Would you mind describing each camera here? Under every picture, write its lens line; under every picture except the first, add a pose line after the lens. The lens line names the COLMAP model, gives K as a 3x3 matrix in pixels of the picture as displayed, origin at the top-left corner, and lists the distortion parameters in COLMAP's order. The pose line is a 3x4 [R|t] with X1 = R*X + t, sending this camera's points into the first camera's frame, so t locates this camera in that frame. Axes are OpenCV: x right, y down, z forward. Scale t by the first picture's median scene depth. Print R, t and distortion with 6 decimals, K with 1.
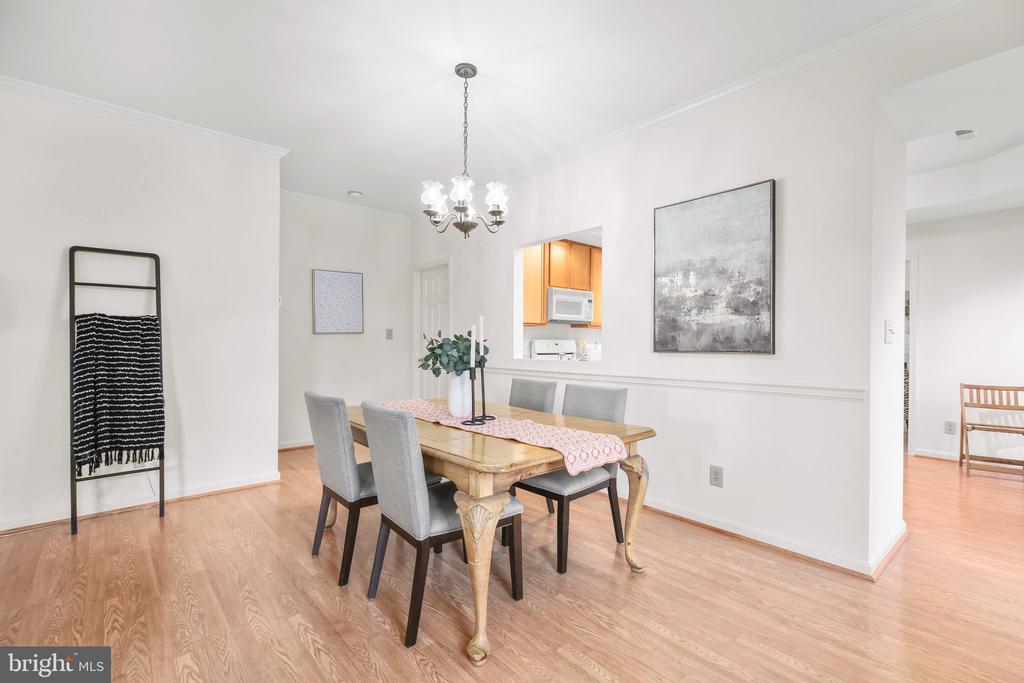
lens RADIAL K [[466.7, 0, 511.4], [0, 466.7, 346.1], [0, 0, 1]] dist [0.014868, -0.000144]
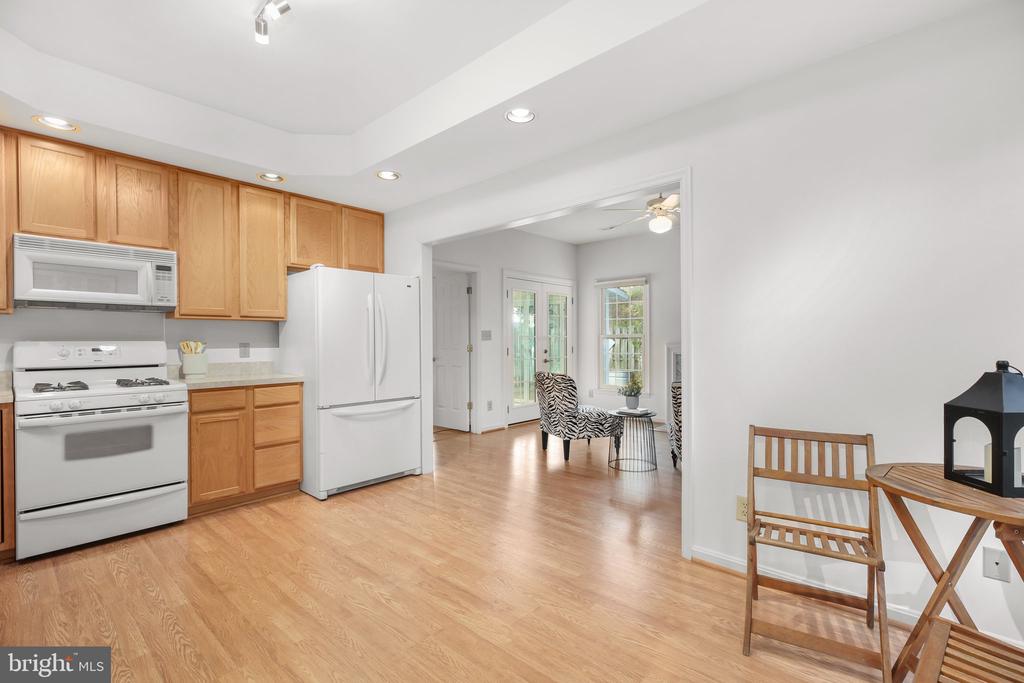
lens RADIAL K [[466.7, 0, 513.6], [0, 466.7, 347.3], [0, 0, 1]] dist [0.014868, -0.000144]
pose [[0.995687, -0.009712, 0.092272, 0.679620], [0.010473, 0.999915, -0.007771, 0.003274], [-0.092188, 0.008704, 0.995704, 0.564011]]
